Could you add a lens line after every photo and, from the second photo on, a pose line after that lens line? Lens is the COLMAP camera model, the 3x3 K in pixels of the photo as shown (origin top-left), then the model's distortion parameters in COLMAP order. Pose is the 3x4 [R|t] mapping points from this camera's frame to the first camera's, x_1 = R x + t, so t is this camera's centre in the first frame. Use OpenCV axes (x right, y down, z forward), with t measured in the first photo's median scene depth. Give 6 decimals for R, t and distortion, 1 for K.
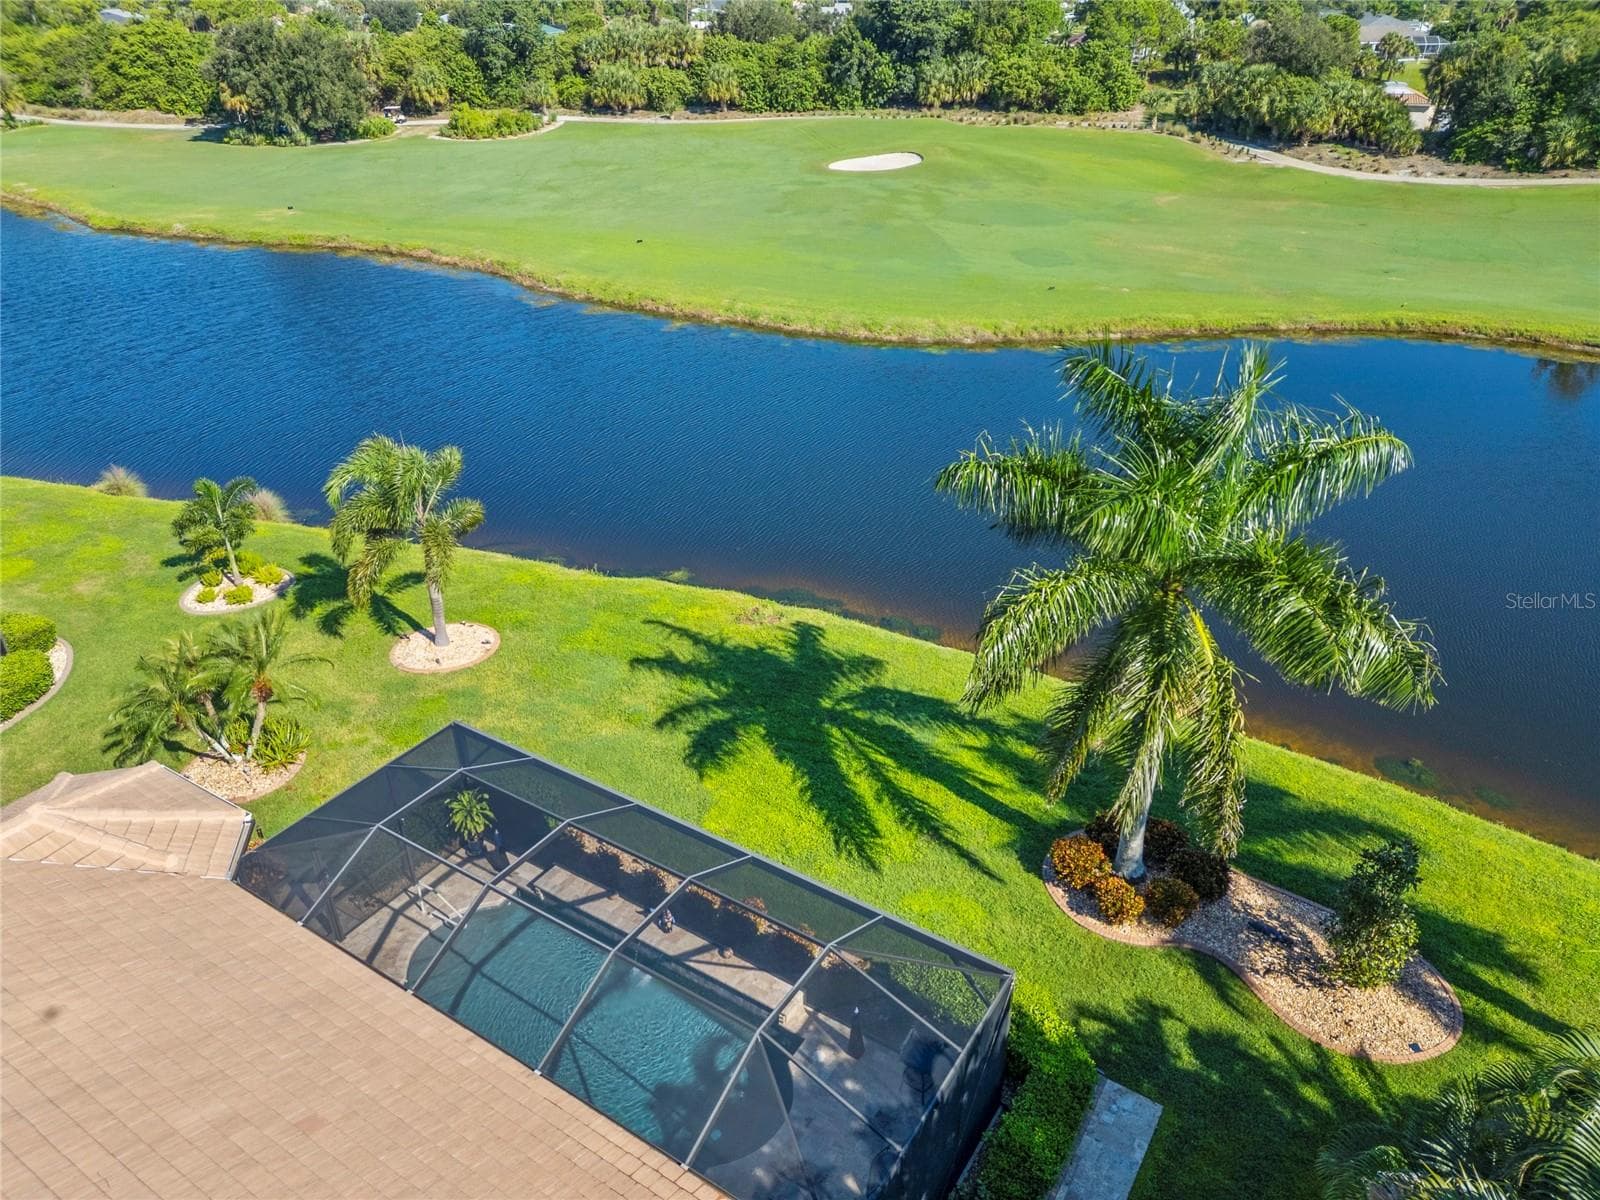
lens RADIAL K [[1117.7, 0, 800.0], [0, 1117.7, 600.0], [0, 0, 1]] dist [0.060380, -0.051158]
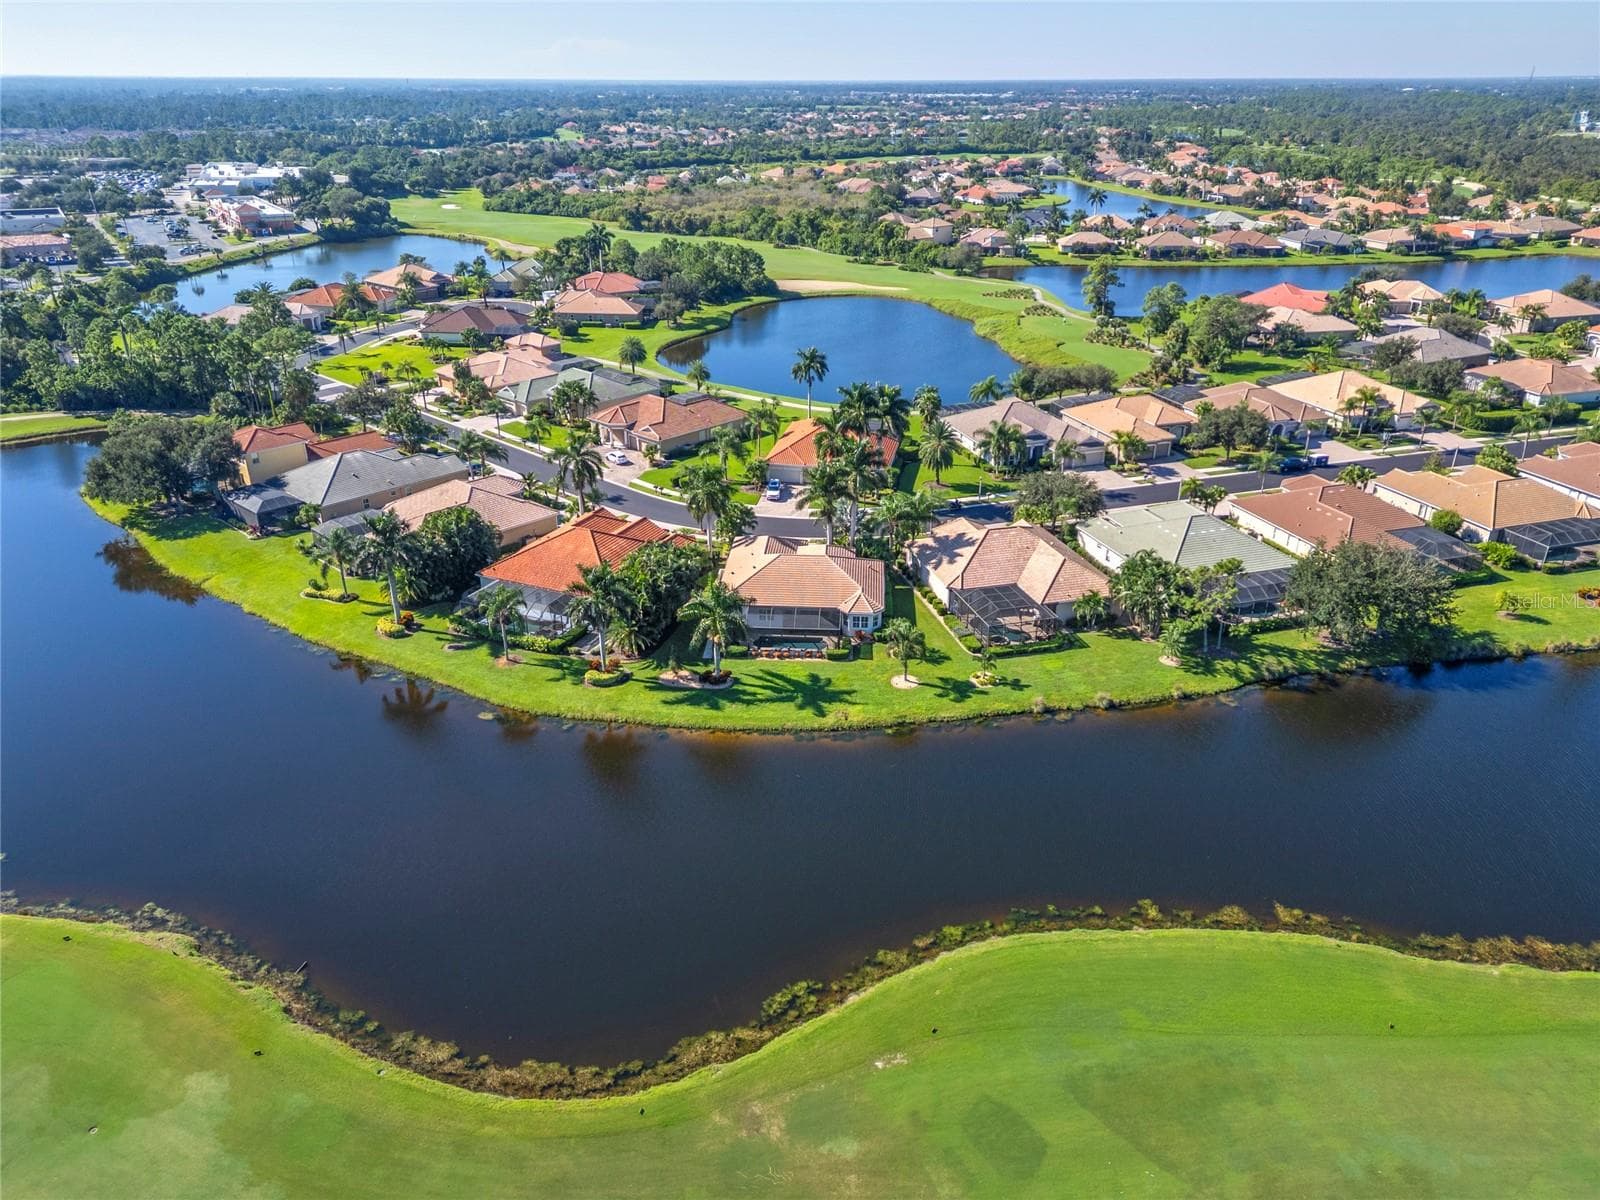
lens RADIAL K [[1116.1, 0, 800.0], [0, 1116.1, 600.0], [0, 0, 1]] dist [0.077097, -0.083360]
pose [[-0.869222, 0.219856, -0.442850, 0.394174], [-0.231961, 0.609662, 0.757962, -0.719195], [0.436631, 0.761561, -0.478934, 0.615240]]
